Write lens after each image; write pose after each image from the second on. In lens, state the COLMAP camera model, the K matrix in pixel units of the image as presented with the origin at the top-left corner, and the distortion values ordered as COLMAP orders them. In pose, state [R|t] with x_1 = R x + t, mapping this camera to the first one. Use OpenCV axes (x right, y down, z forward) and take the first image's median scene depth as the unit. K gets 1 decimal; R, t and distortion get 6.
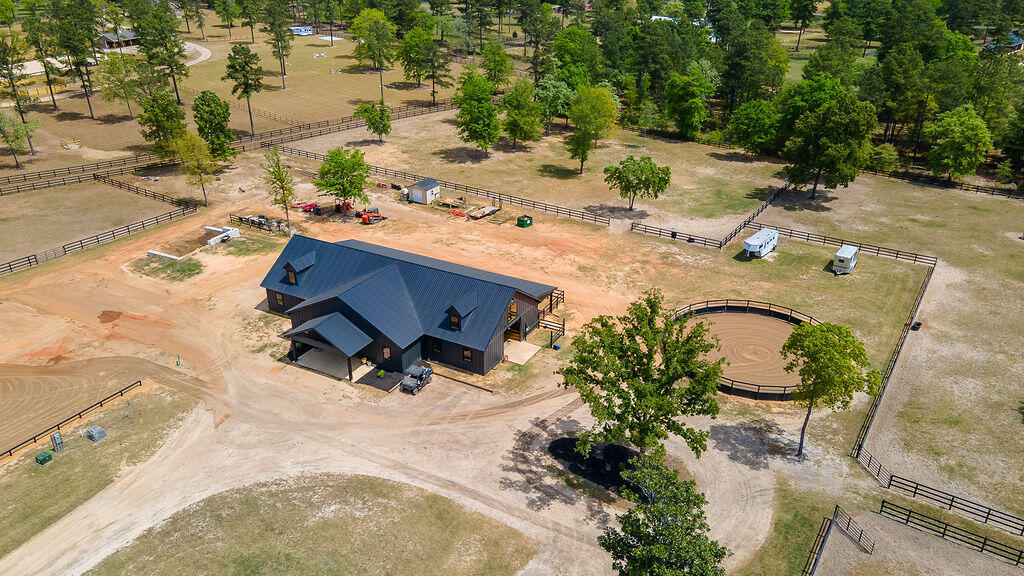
lens RADIAL K [[749.8, 0, 503.7], [0, 749.8, 289.7], [0, 0, 1]] dist [0.014024, 0.030909]
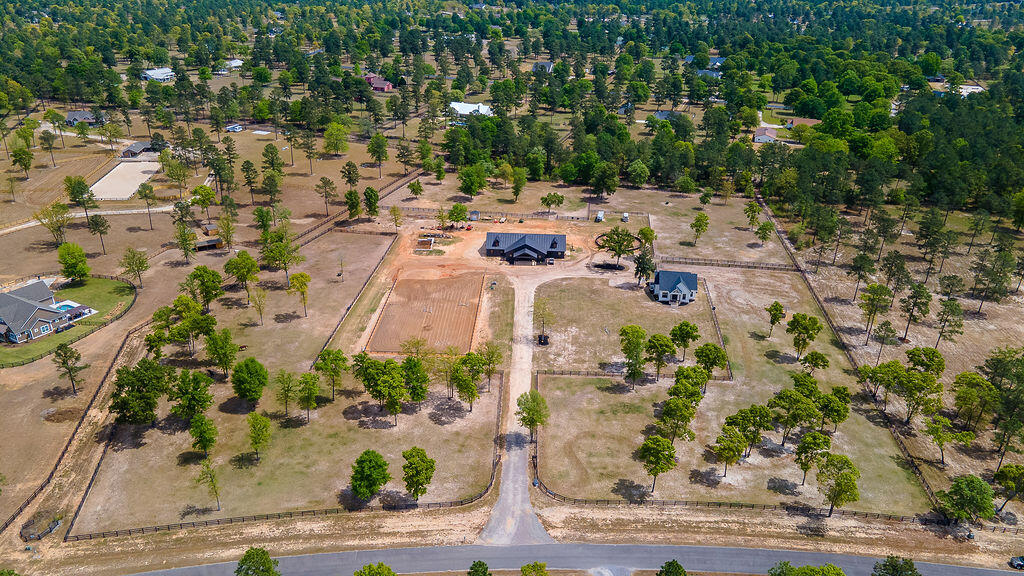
lens RADIAL K [[749.8, 0, 512.5], [0, 749.8, 283.1], [0, 0, 1]] dist [0.014024, 0.030909]
pose [[0.890059, -0.174971, 0.420927, -1.146240], [0.183281, 0.982836, 0.020994, 0.066991], [-0.417376, 0.058462, 0.906851, -1.410887]]
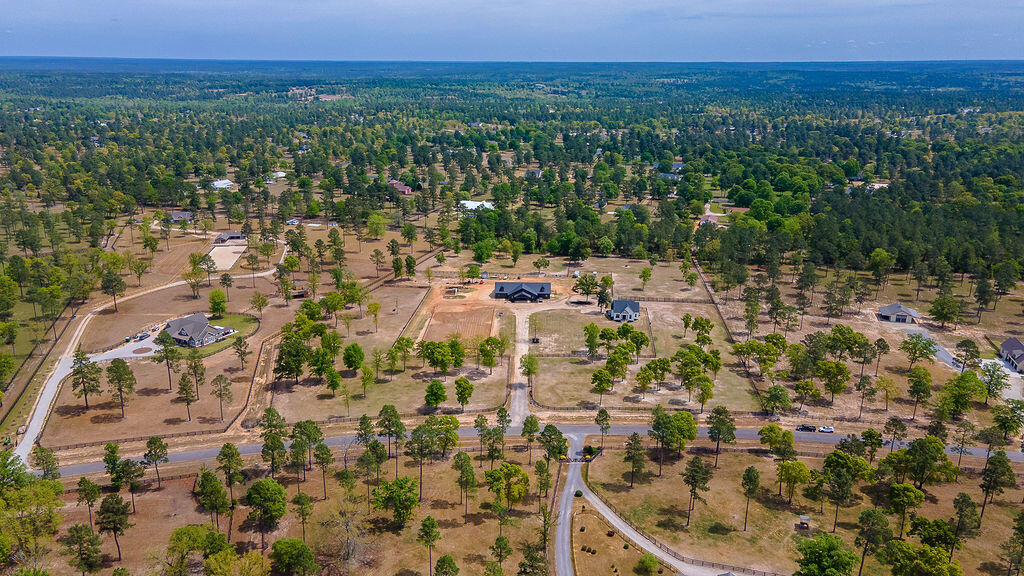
lens RADIAL K [[749.8, 0, 511.8], [0, 749.8, 287.9], [0, 0, 1]] dist [0.014024, 0.030909]
pose [[0.885235, -0.132860, 0.445766, -1.626699], [0.201656, 0.973215, -0.110396, 0.353070], [-0.419159, 0.187618, 0.888316, -2.247854]]
